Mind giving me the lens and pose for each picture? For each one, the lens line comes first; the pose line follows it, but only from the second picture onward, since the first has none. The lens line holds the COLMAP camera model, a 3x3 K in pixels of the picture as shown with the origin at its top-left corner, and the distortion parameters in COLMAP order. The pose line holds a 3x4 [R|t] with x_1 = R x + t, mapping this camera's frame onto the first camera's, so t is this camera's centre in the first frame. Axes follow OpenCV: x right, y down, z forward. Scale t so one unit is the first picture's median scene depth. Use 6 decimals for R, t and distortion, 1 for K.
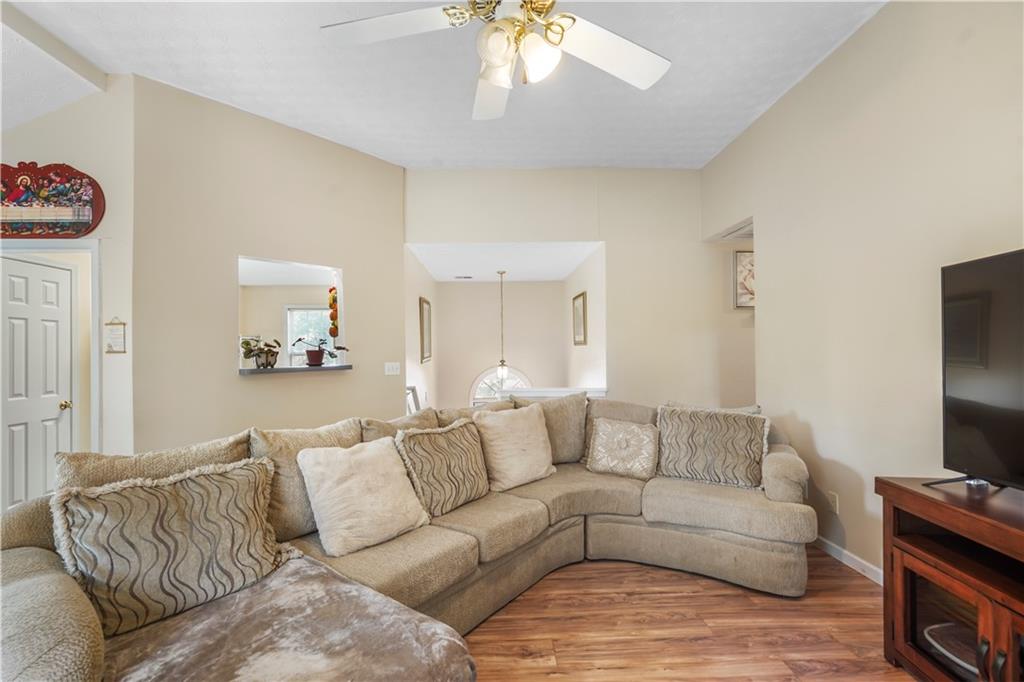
lens RADIAL K [[467.7, 0, 508.0], [0, 467.7, 344.6], [0, 0, 1]] dist [0.001250, 0.000725]
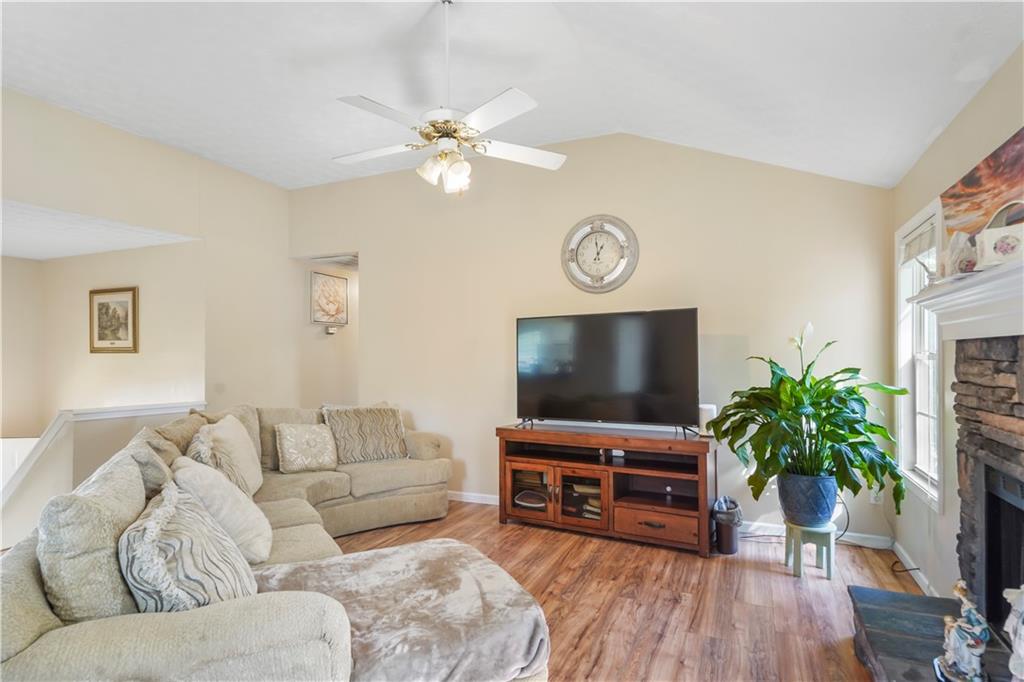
lens RADIAL K [[548.0, 0, 508.4], [0, 548.0, 350.6], [0, 0, 1]] dist [0.001673, 0.000978]
pose [[0.435063, 0.019074, 0.900198, -0.825289], [-0.011243, 0.999813, -0.015751, 0.008765], [-0.900330, -0.003269, 0.435196, 0.009834]]
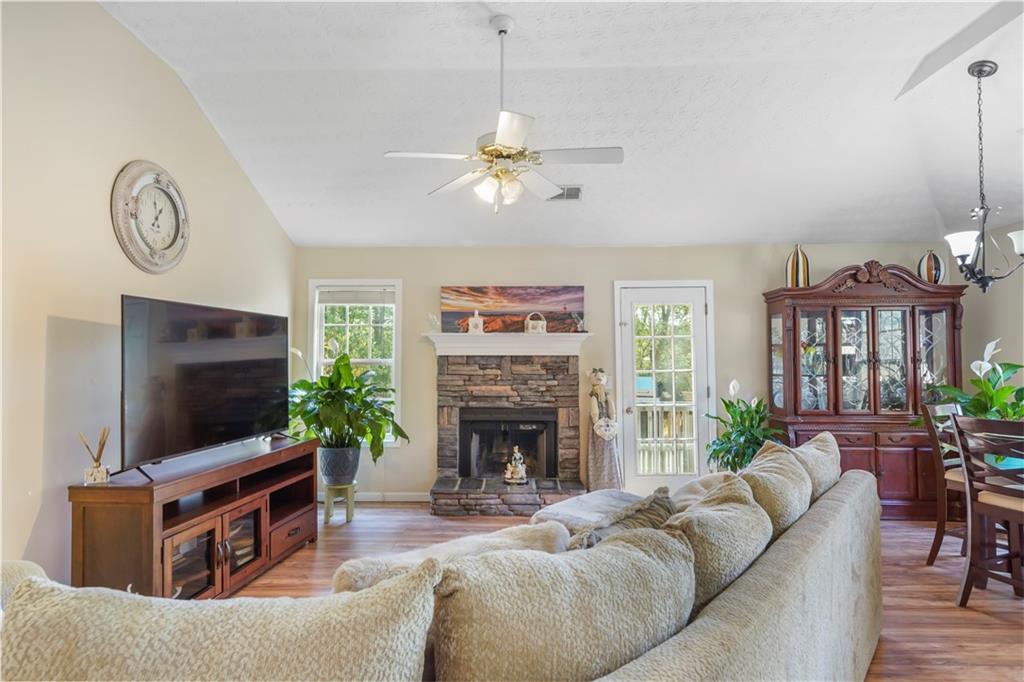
lens RADIAL K [[548.0, 0, 508.4], [0, 548.0, 350.6], [0, 0, 1]] dist [0.001673, 0.000978]
pose [[-0.998766, 0.013088, 0.047916, -0.059881], [0.011712, 0.999514, -0.028883, 0.013571], [-0.048271, -0.028286, -0.998434, 1.561663]]
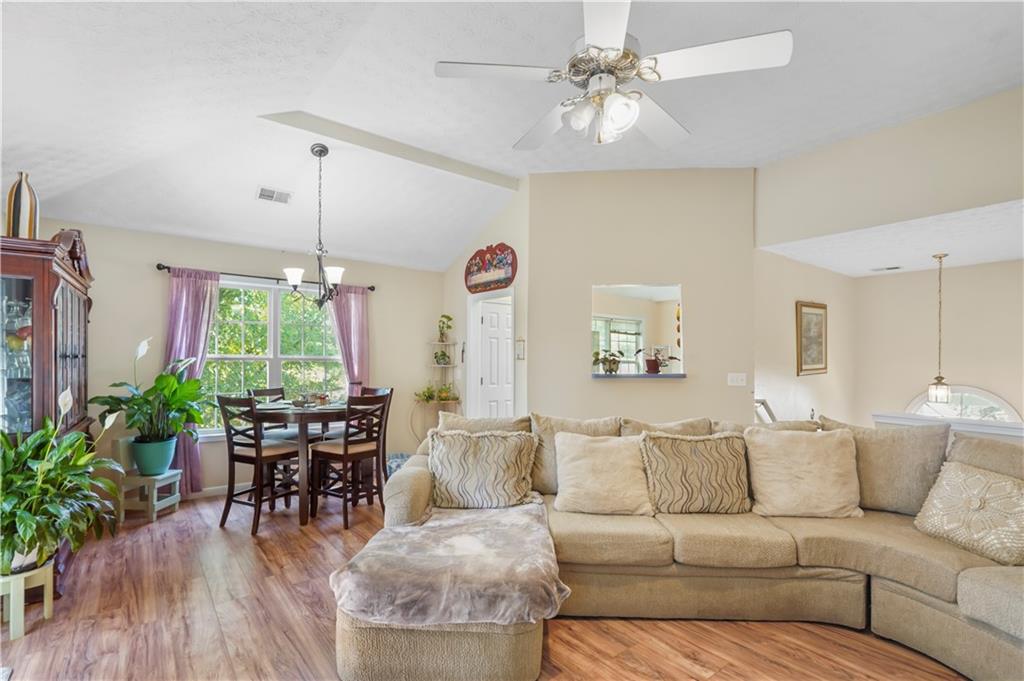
lens RADIAL K [[479.9, 0, 511.6], [0, 479.9, 360.6], [0, 0, 1]] dist [0.012941, 0.000284]
pose [[0.595608, 0.016561, -0.803105, 0.464434], [-0.003140, 0.999828, 0.018289, -0.008475], [0.803269, -0.008371, 0.595557, 0.036817]]
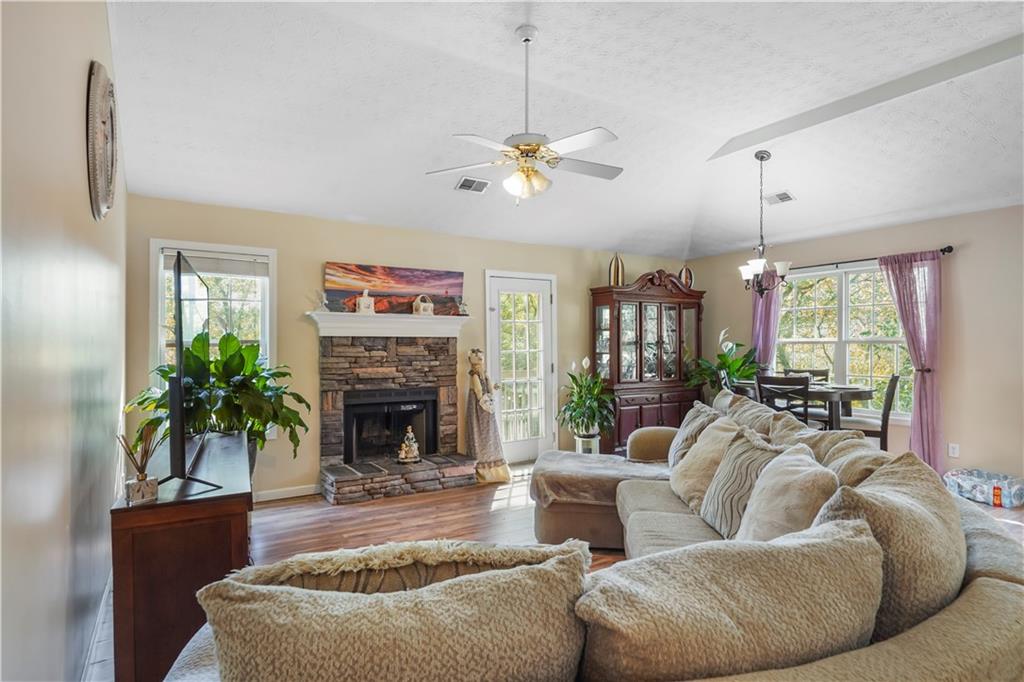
lens RADIAL K [[548.0, 0, 508.4], [0, 548.0, 350.6], [0, 0, 1]] dist [0.001673, 0.000978]
pose [[-0.856186, 0.019006, -0.516319, 0.639302], [0.017601, 0.999816, 0.007616, 0.015768], [0.516368, -0.002567, -0.856363, 1.493993]]
